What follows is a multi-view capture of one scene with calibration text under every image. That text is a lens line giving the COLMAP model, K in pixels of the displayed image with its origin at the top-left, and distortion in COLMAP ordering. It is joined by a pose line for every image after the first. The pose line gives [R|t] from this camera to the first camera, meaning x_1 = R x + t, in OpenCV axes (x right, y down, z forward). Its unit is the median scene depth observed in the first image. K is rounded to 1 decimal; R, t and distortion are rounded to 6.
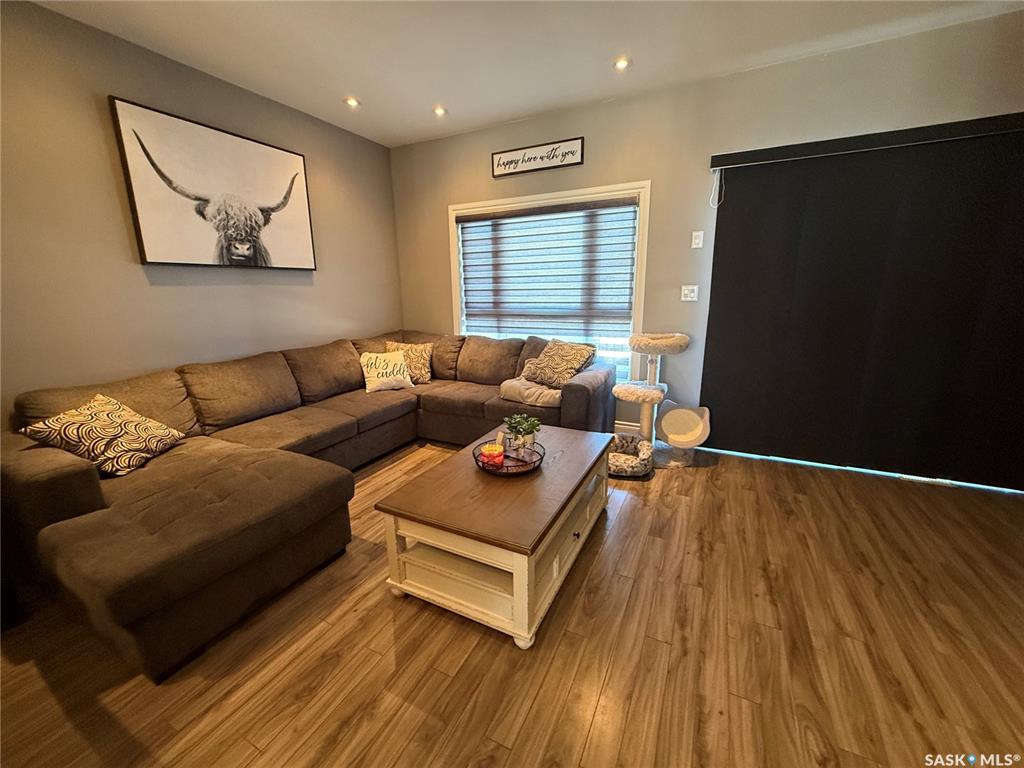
lens RADIAL K [[407.1, 0, 511.7], [0, 407.1, 383.0], [0, 0, 1]] dist [-0.000938, -0.000285]
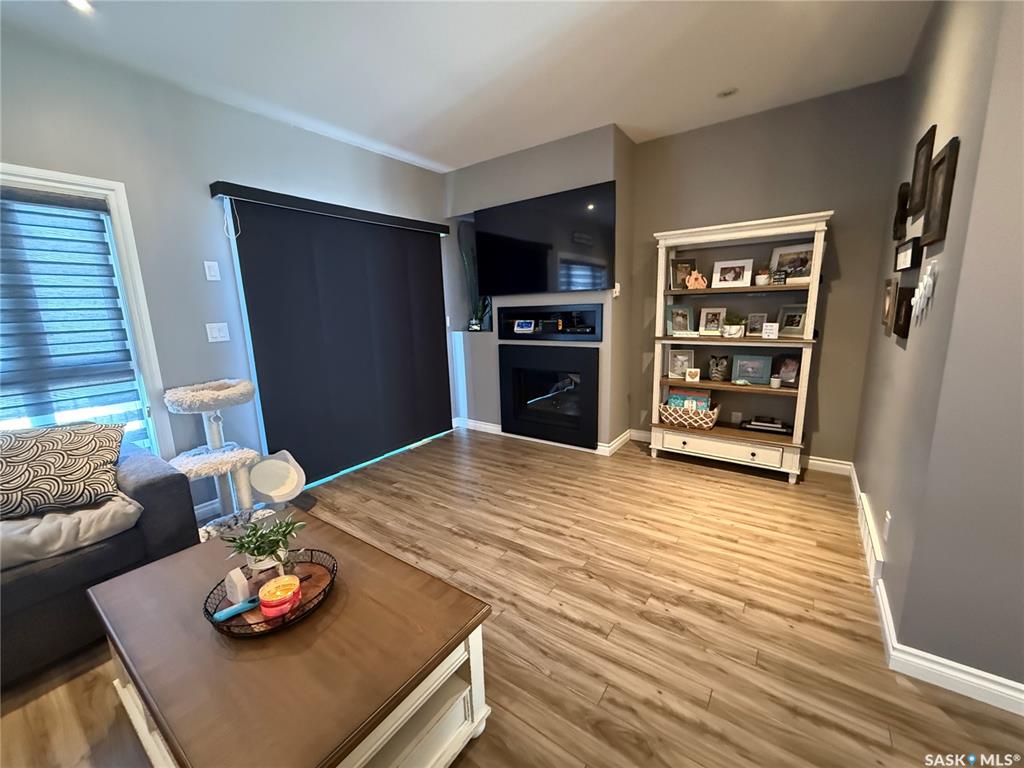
lens RADIAL K [[407.1, 0, 510.0], [0, 407.1, 383.2], [0, 0, 1]] dist [-0.000938, -0.000285]
pose [[0.155631, -0.170325, 0.973020, -0.349069], [0.253468, 0.958929, 0.127317, -0.080503], [-0.954742, 0.226815, 0.192411, 0.310619]]
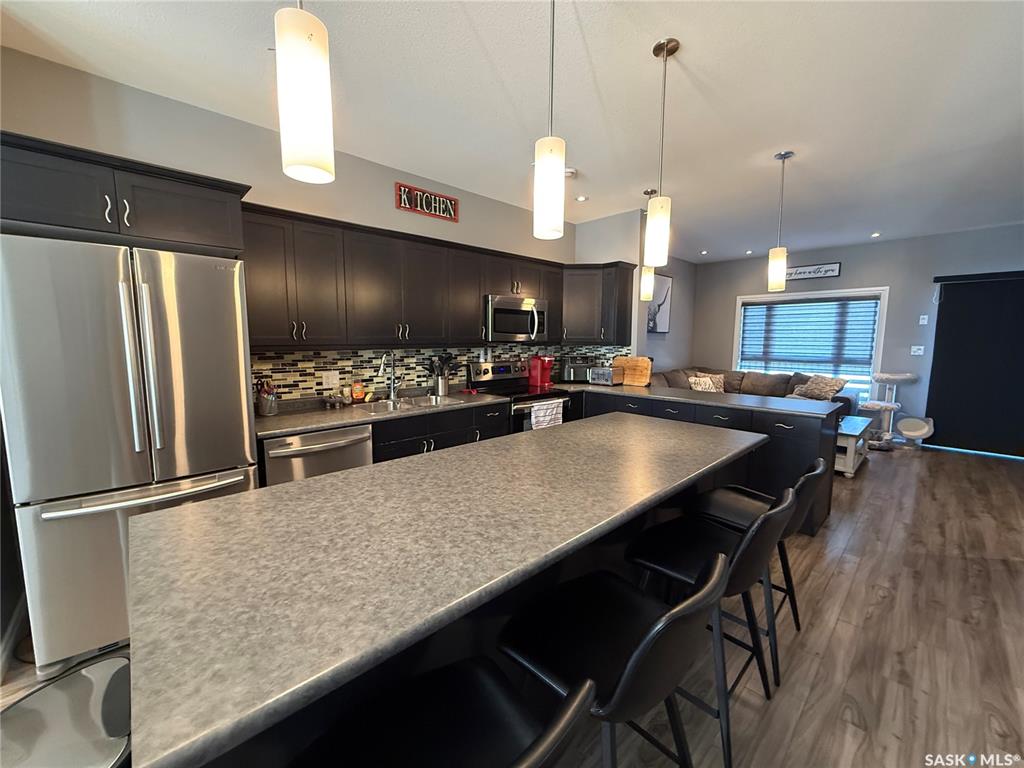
lens RADIAL K [[407.1, 0, 510.5], [0, 407.1, 381.9], [0, 0, 1]] dist [-0.000938, -0.000285]
pose [[0.938592, 0.056459, -0.340380, -0.625824], [-0.095393, 0.990530, -0.098744, 0.259365], [0.331581, 0.125150, 0.935089, -1.236439]]
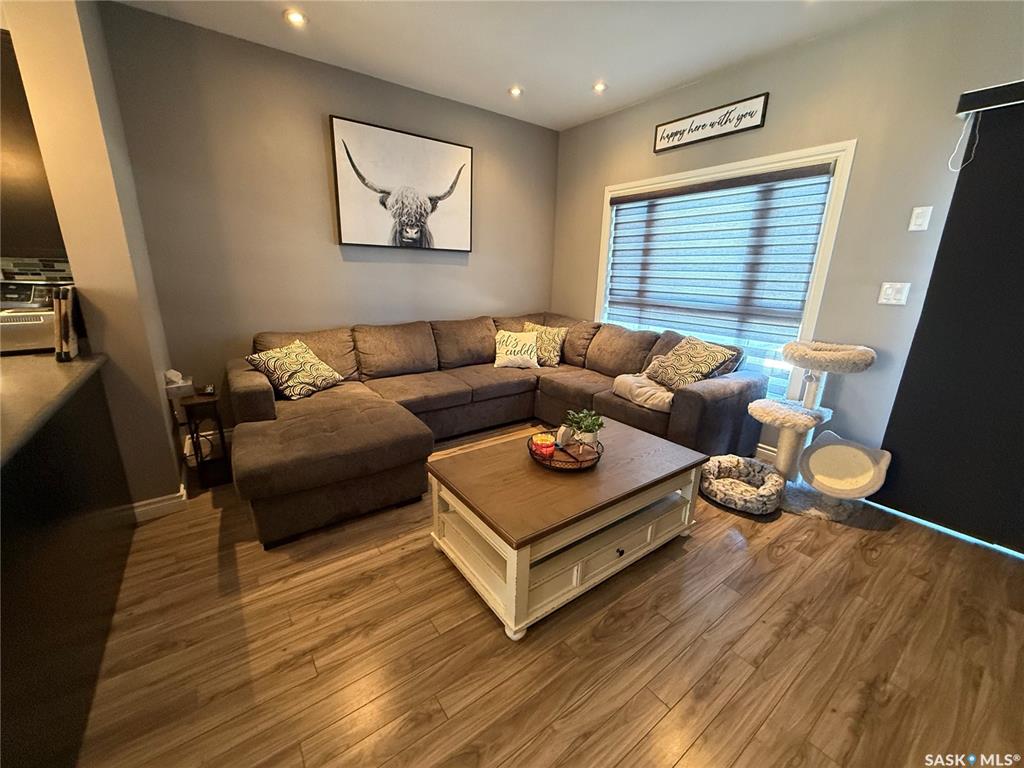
lens RADIAL K [[407.1, 0, 511.4], [0, 407.1, 383.4], [0, 0, 1]] dist [-0.000938, -0.000285]
pose [[0.889638, 0.156766, -0.428917, 0.183719], [-0.140698, 0.987635, 0.069144, -0.017568], [0.434453, -0.001166, 0.900694, 0.052864]]
